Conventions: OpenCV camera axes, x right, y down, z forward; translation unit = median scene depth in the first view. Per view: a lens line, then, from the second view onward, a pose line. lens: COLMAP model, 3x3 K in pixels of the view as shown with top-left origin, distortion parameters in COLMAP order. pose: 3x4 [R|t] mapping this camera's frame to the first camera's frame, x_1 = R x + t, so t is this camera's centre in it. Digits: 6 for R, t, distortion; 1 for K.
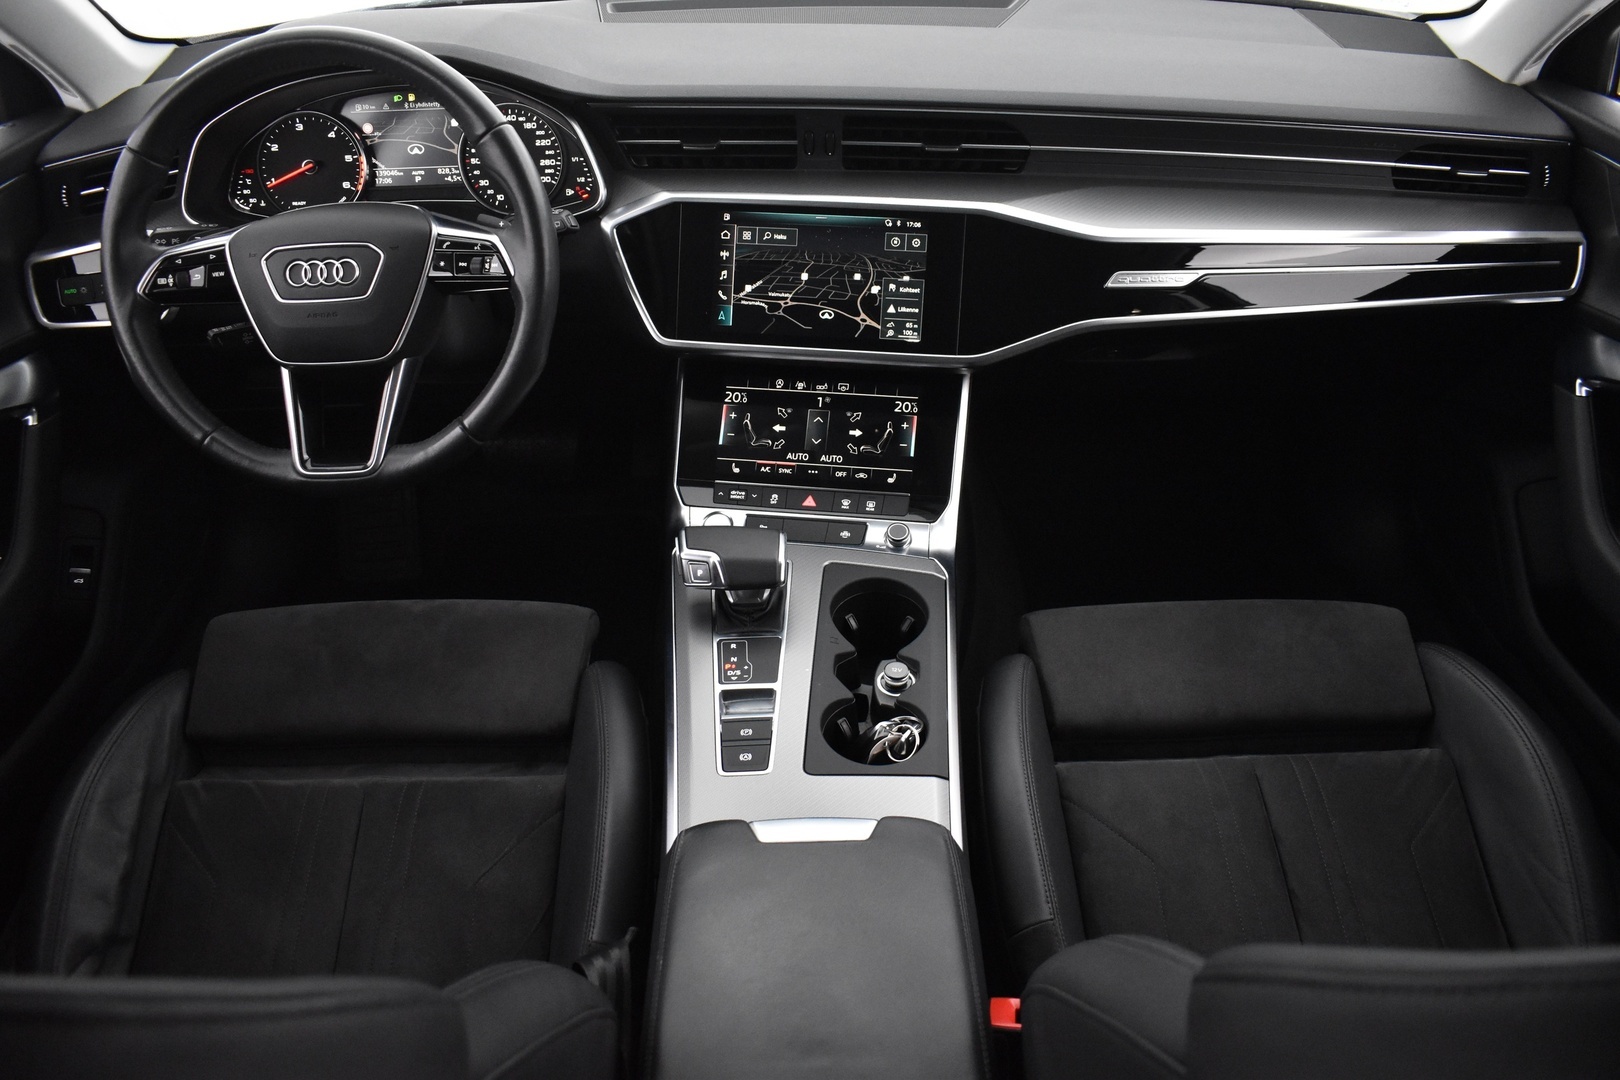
lens RADIAL K [[1252.9, 0, 810.0], [0, 1252.9, 540.0], [0, 0, 1]] dist [-0.108396, 0.028038]
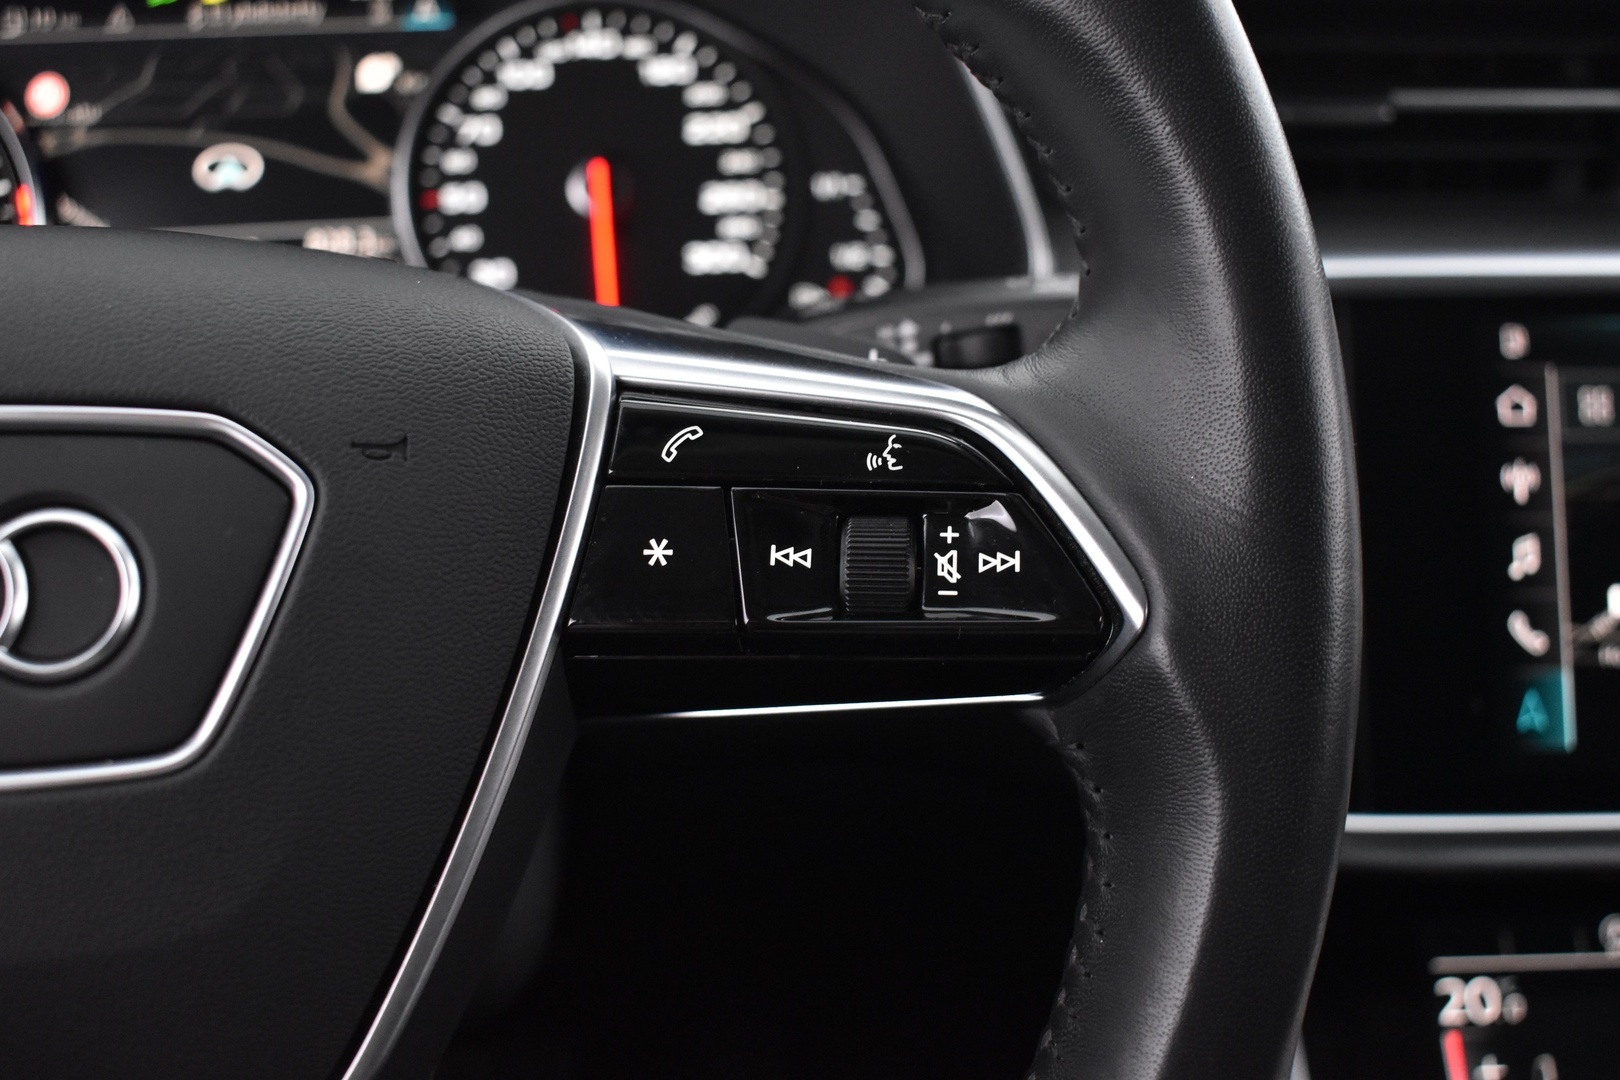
lens RADIAL K [[1767.6, 0, 810.0], [0, 1767.6, 540.0], [0, 0, 1]] dist [-0.074201, 0.016573]
pose [[0.988608, -0.050890, 0.141649, -0.268368], [0.083853, 0.967748, -0.237557, -0.141925], [-0.124991, 0.246728, 0.960990, 0.667008]]
